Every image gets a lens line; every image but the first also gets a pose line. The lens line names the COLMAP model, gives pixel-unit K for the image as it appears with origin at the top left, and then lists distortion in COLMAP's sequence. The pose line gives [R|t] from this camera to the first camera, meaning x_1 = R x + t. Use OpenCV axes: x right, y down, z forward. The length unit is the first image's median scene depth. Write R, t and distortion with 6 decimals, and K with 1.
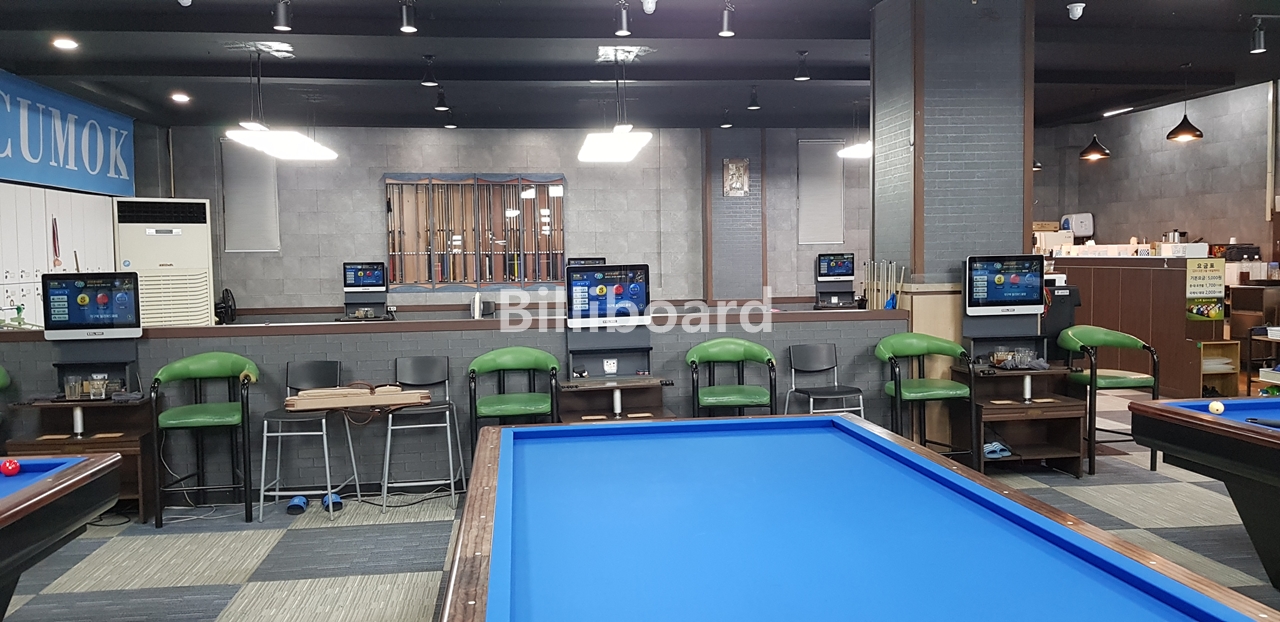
lens RADIAL K [[956.9, 0, 641.4], [0, 956.9, 317.3], [0, 0, 1]] dist [-0.007940, -0.036778]
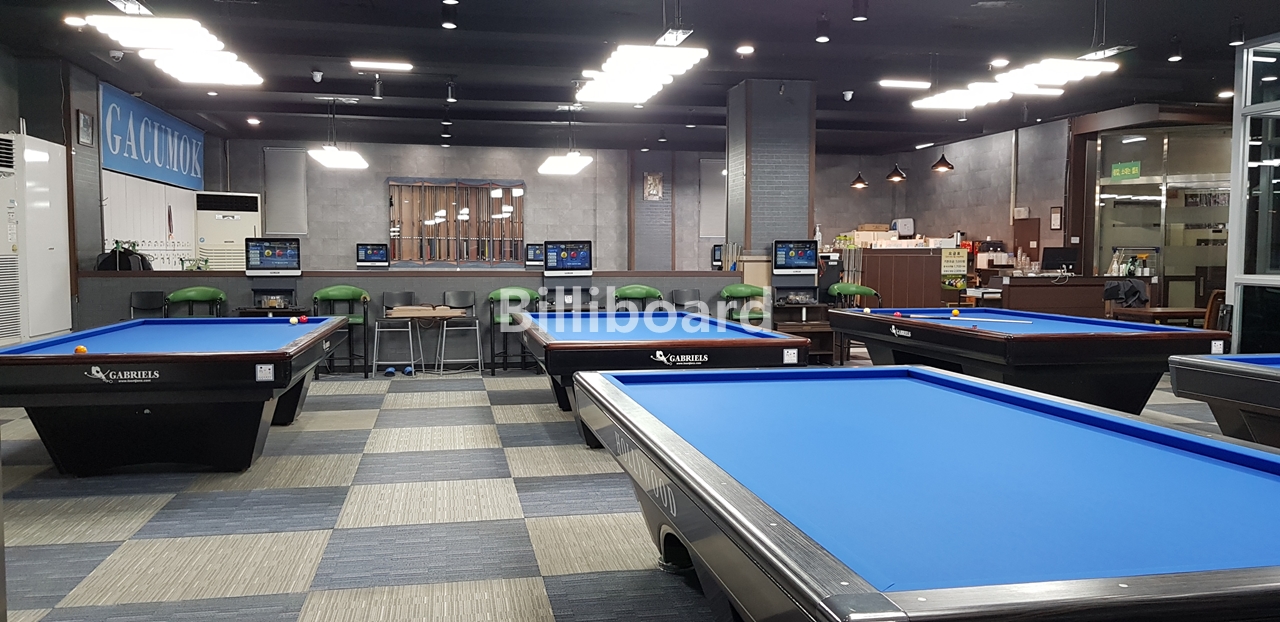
lens RADIAL K [[956.9, 0, 640.2], [0, 956.9, 310.8], [0, 0, 1]] dist [-0.007940, -0.036778]
pose [[0.997438, 0.014500, 0.070053, -0.013865], [-0.014120, 0.999883, -0.005923, 0.047957], [-0.070130, 0.004918, 0.997526, -0.439060]]
